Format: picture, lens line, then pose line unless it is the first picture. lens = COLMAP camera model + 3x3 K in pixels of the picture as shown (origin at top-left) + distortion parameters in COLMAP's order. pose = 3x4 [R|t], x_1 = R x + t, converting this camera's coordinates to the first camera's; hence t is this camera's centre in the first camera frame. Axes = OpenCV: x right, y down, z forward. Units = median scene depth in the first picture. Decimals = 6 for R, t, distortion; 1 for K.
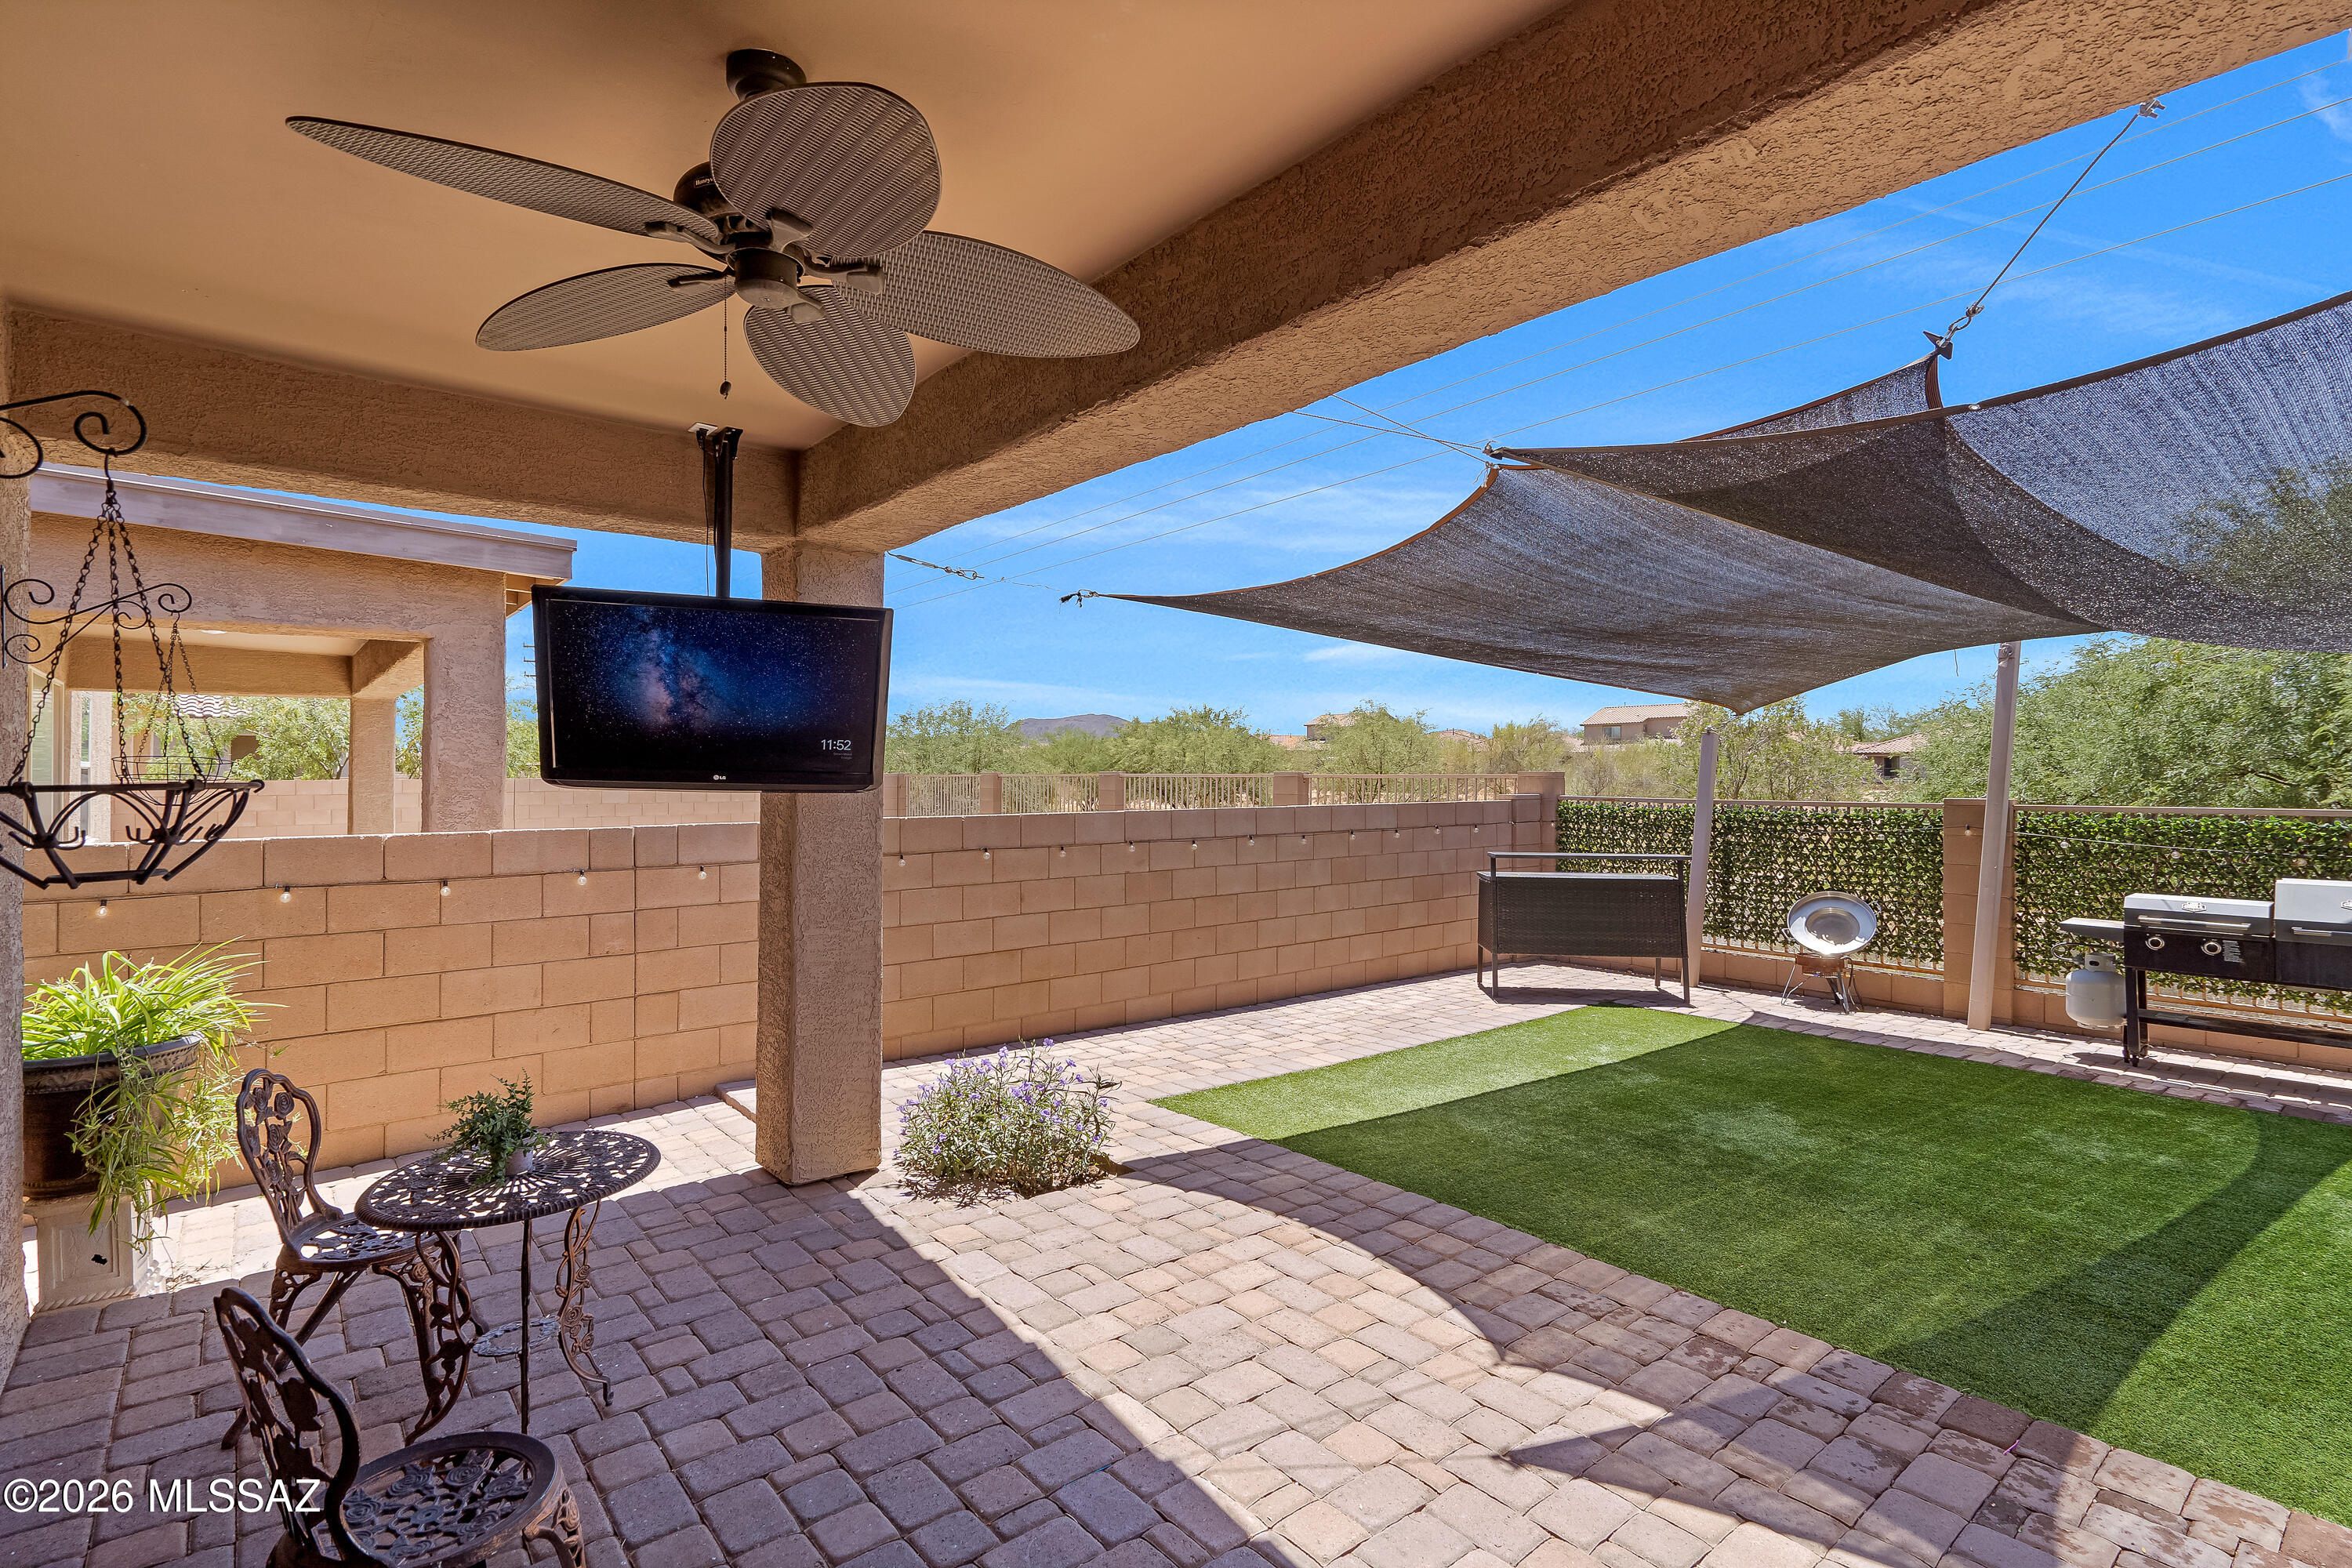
lens RADIAL K [[1128.4, 0, 1175.2], [0, 1128.4, 751.6], [0, 0, 1]] dist [-0.000407, 0.000111]
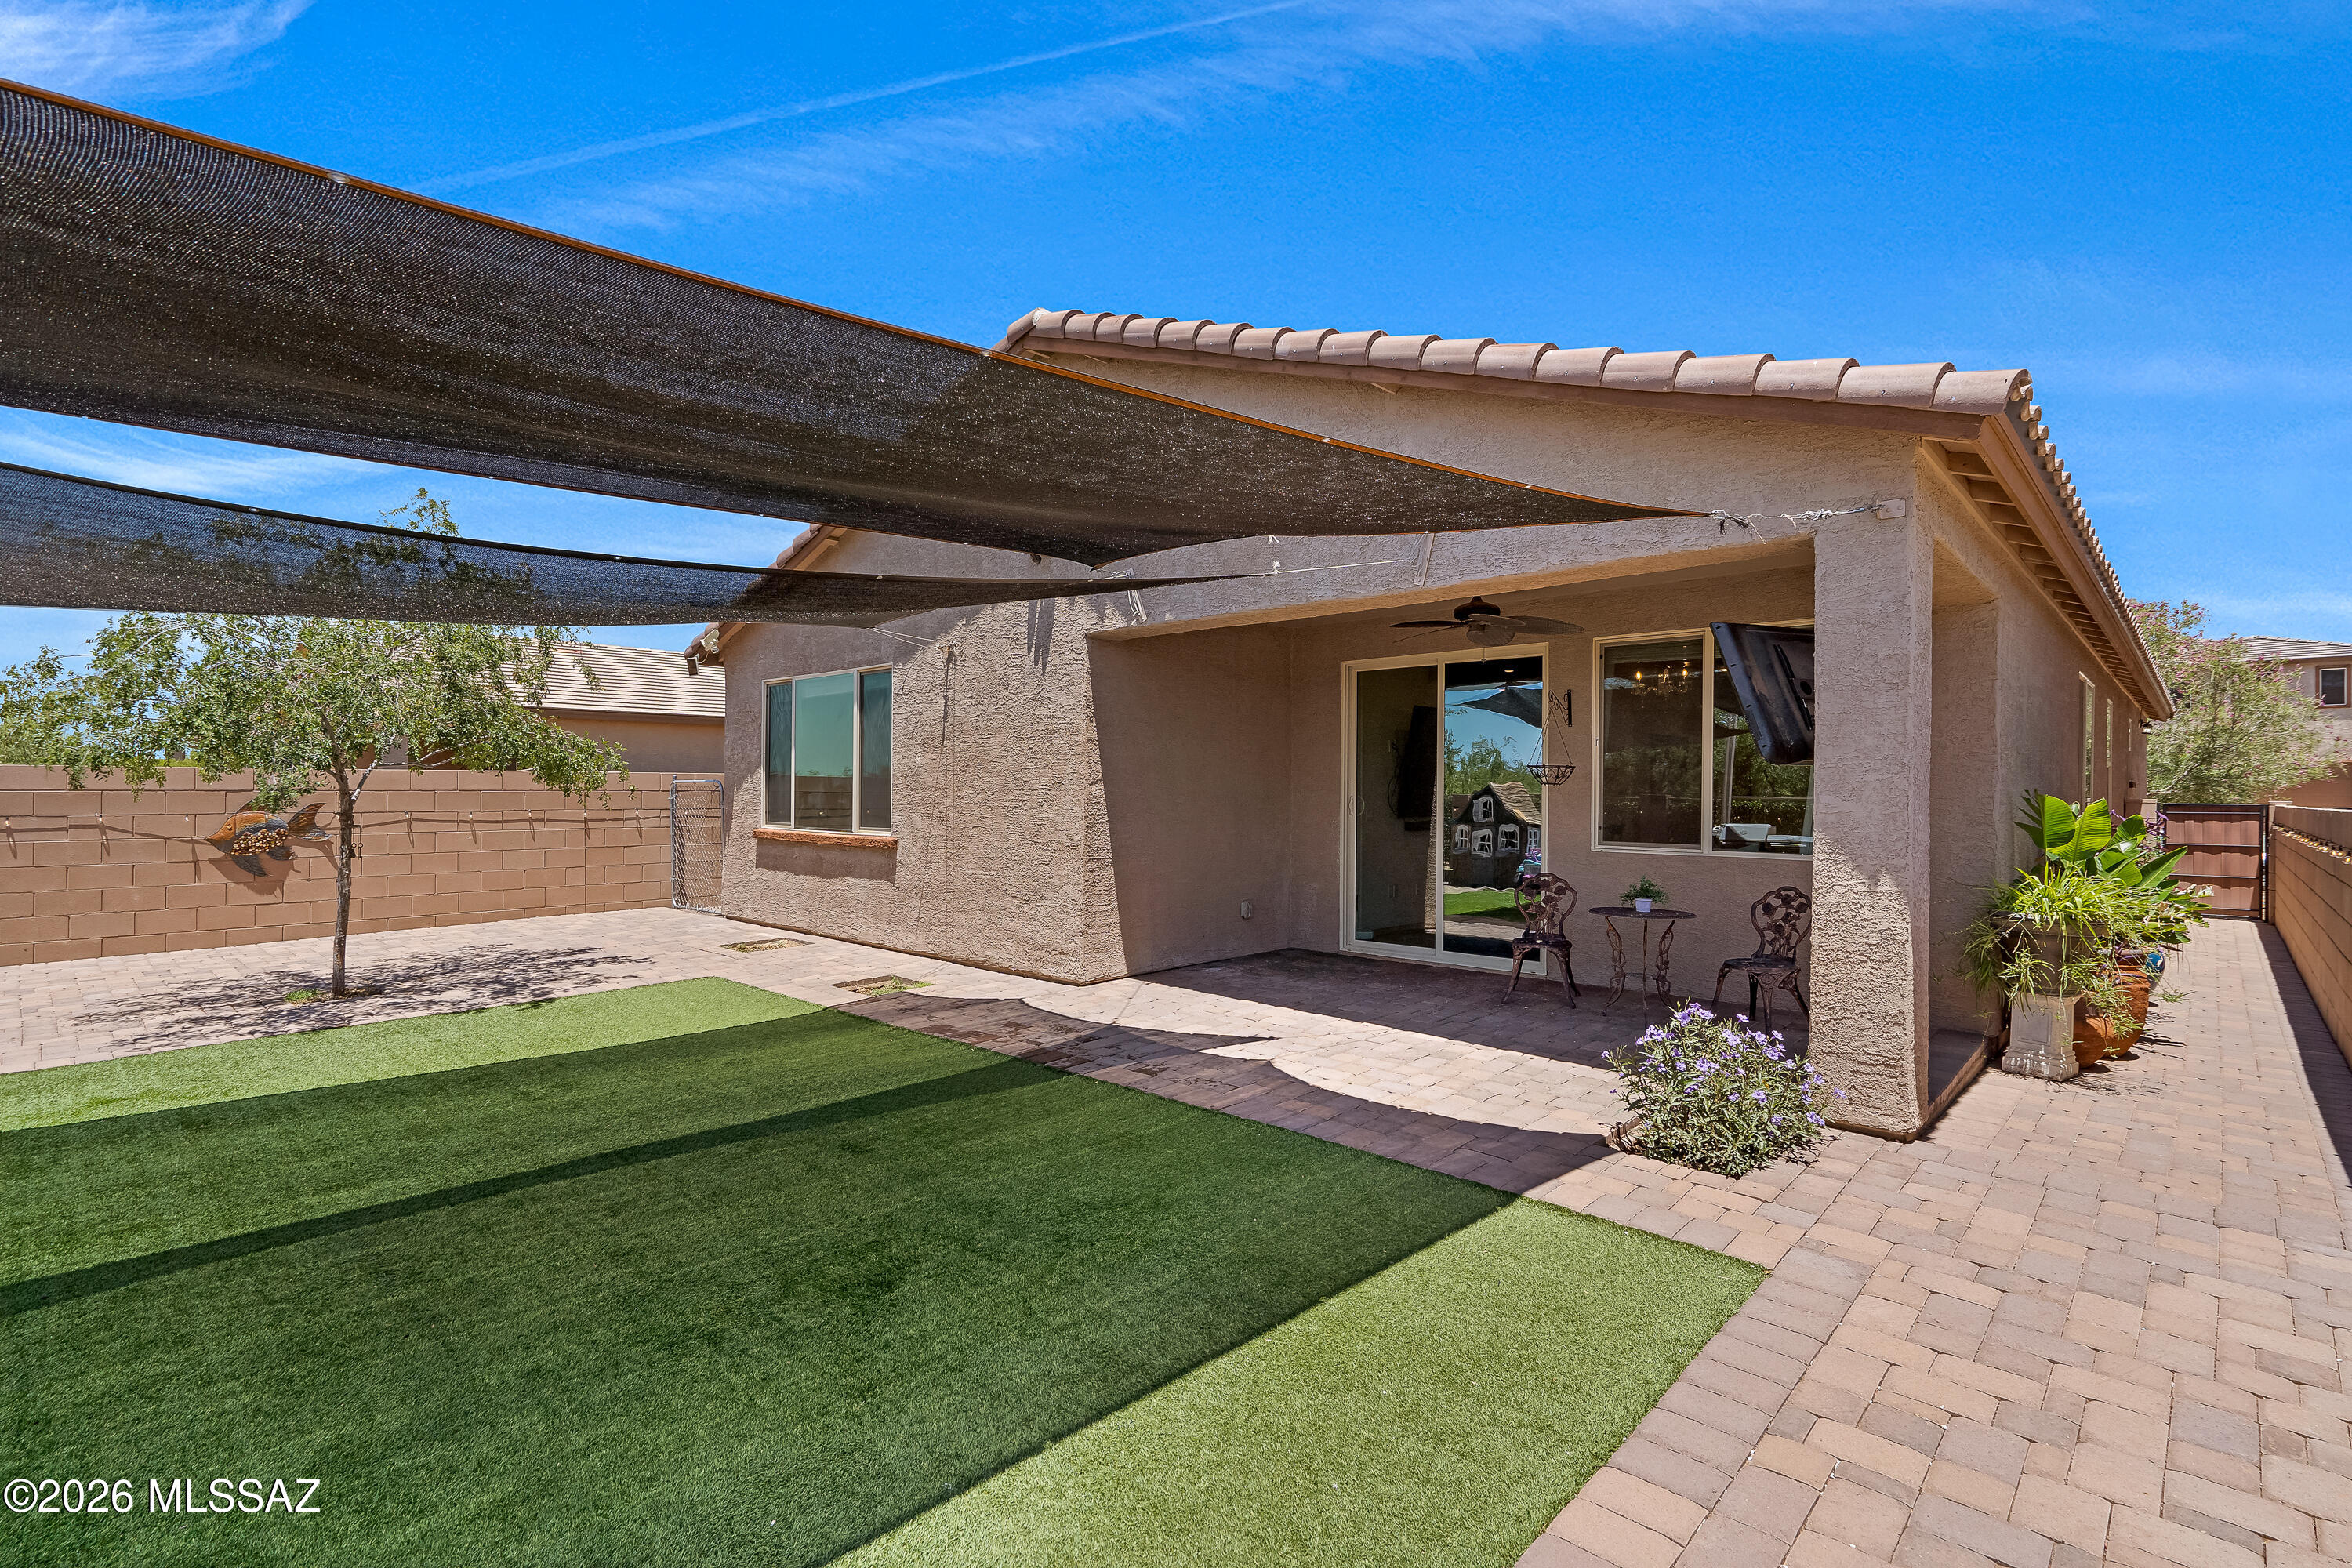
lens RADIAL K [[1094.2, 0, 1185.3], [0, 1094.2, 791.6], [0, 0, 1]] dist [-0.001490, -0.000344]
pose [[-0.993207, -0.004430, -0.116274, 0.509342], [-0.002425, 0.999846, -0.017374, 0.088916], [0.116333, -0.016974, -0.993065, 2.226910]]
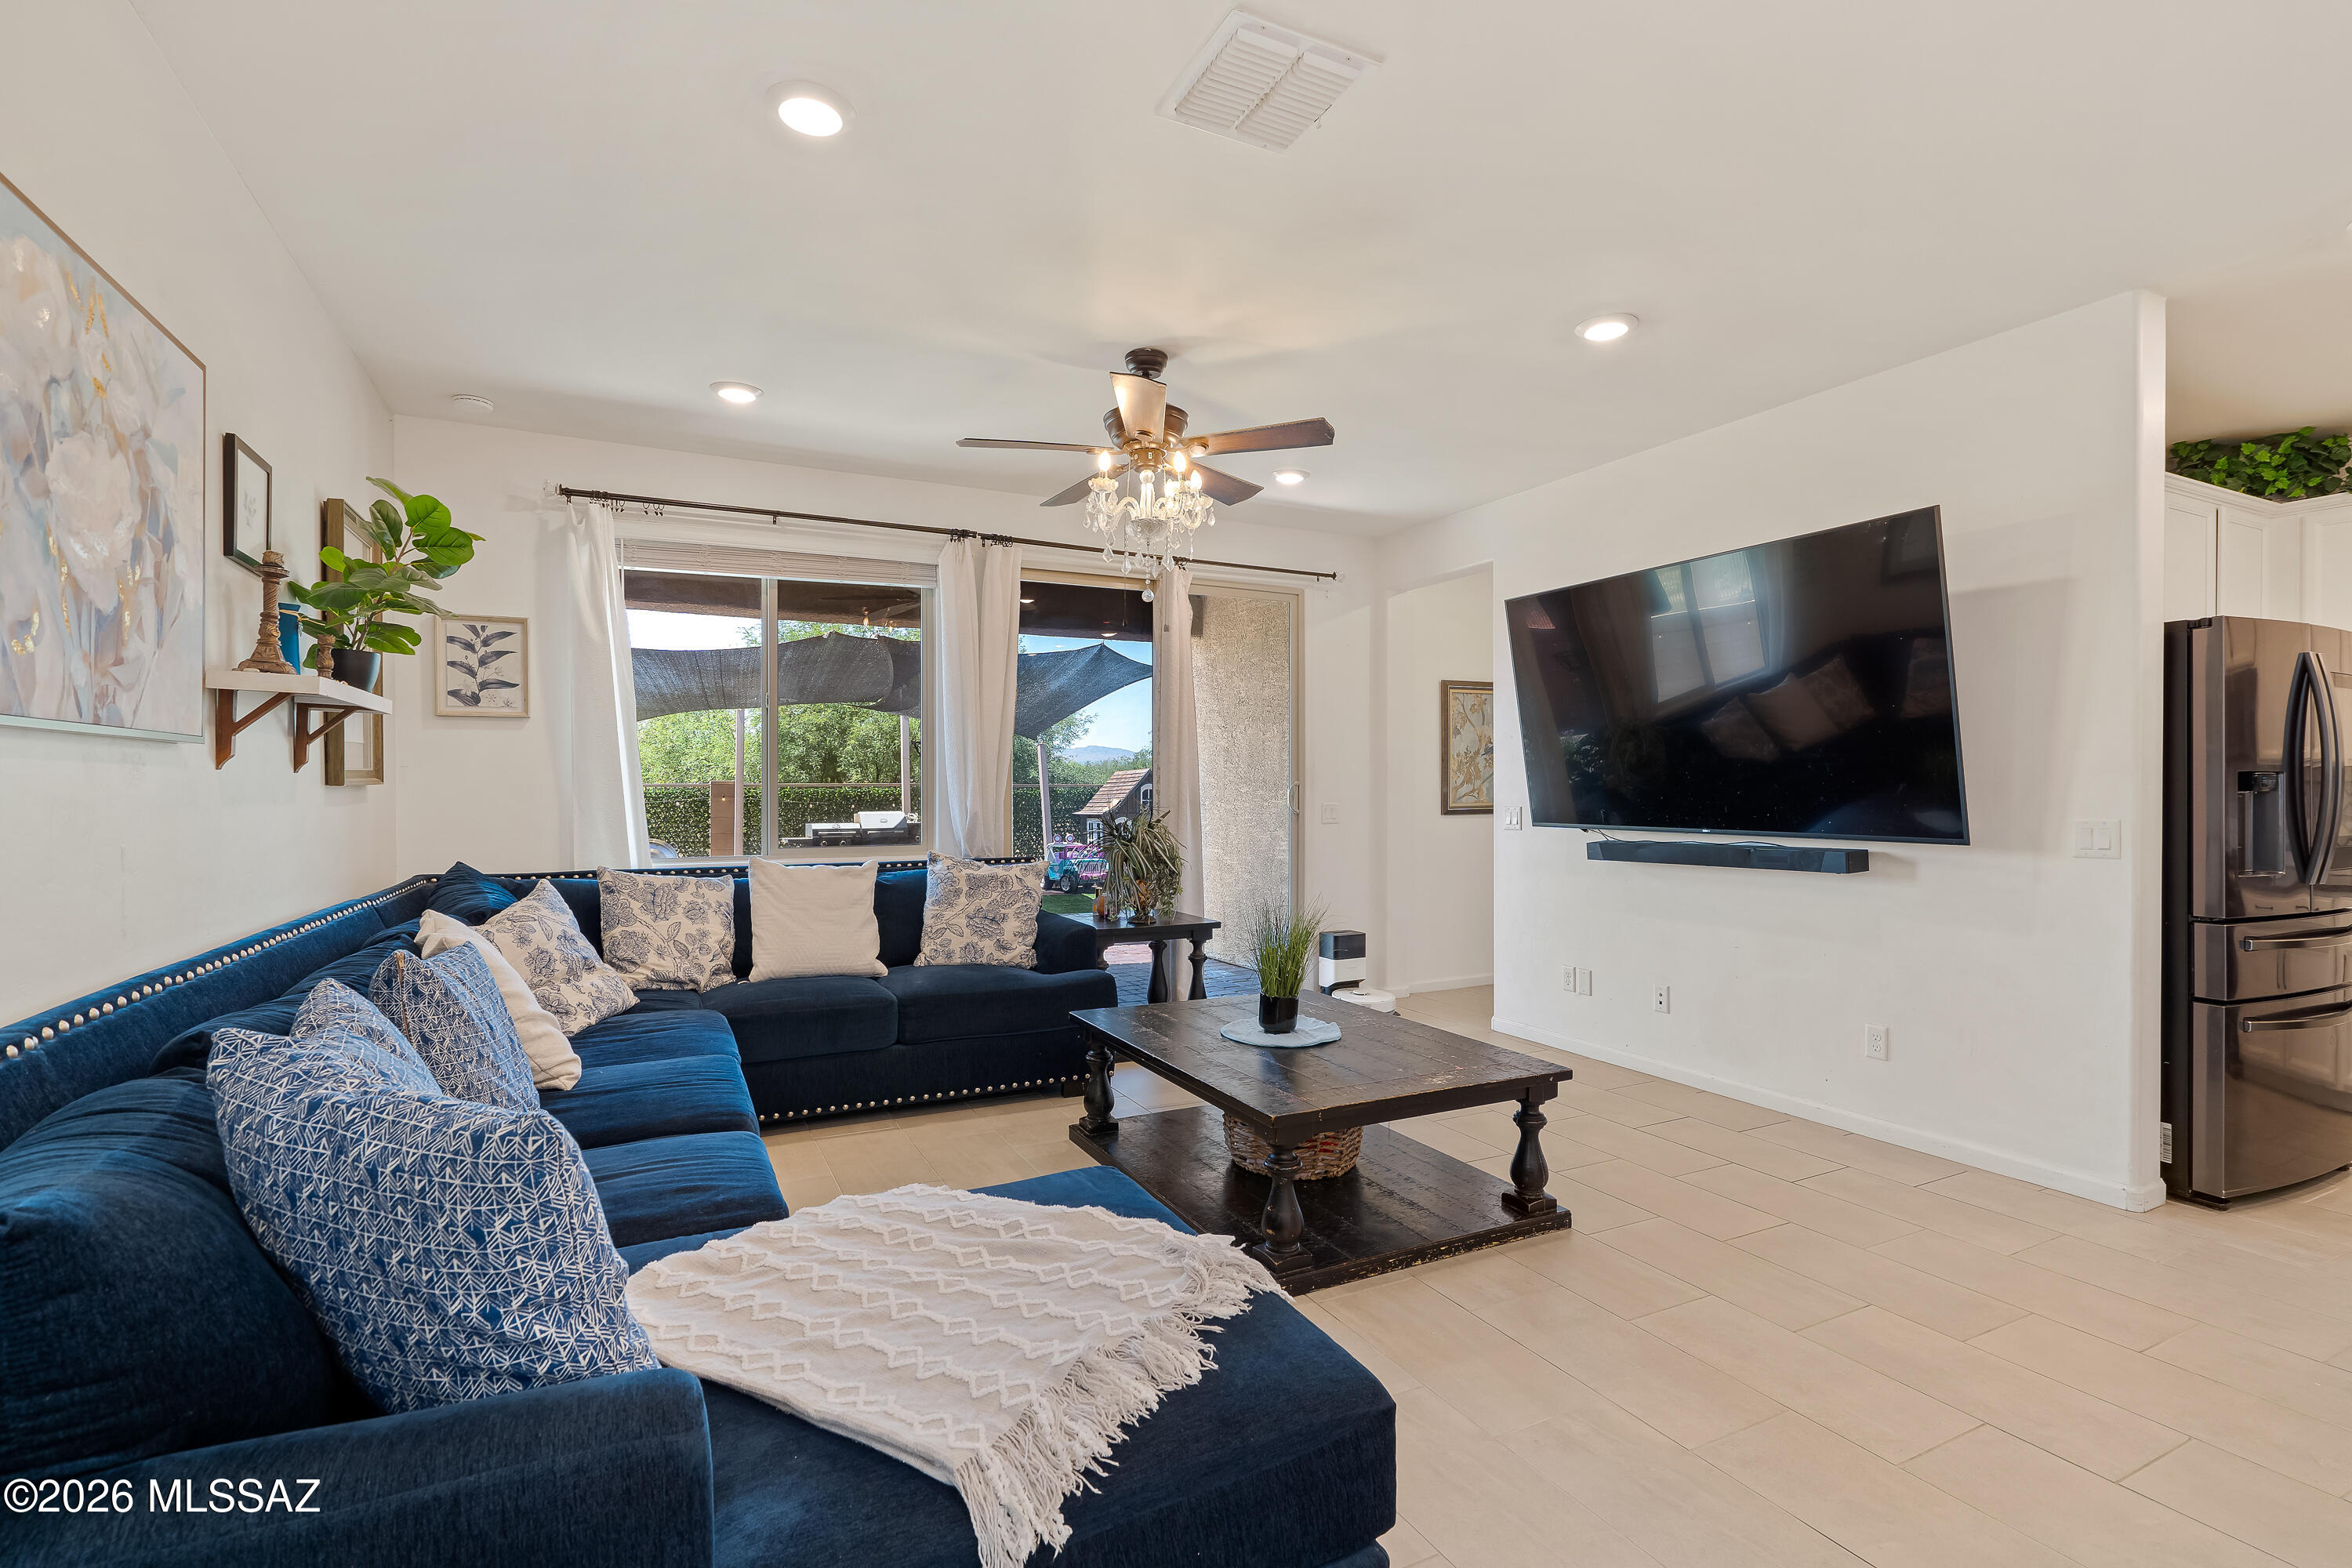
lens RADIAL K [[1071.5, 0, 1171.5], [0, 1071.5, 789.6], [0, 0, 1]] dist [-0.001236, 0.000596]
pose [[0.221320, -0.004588, 0.975190, -1.671293], [-0.018280, 0.999794, 0.008853, 0.053473], [-0.975030, -0.019785, 0.221191, -0.199874]]
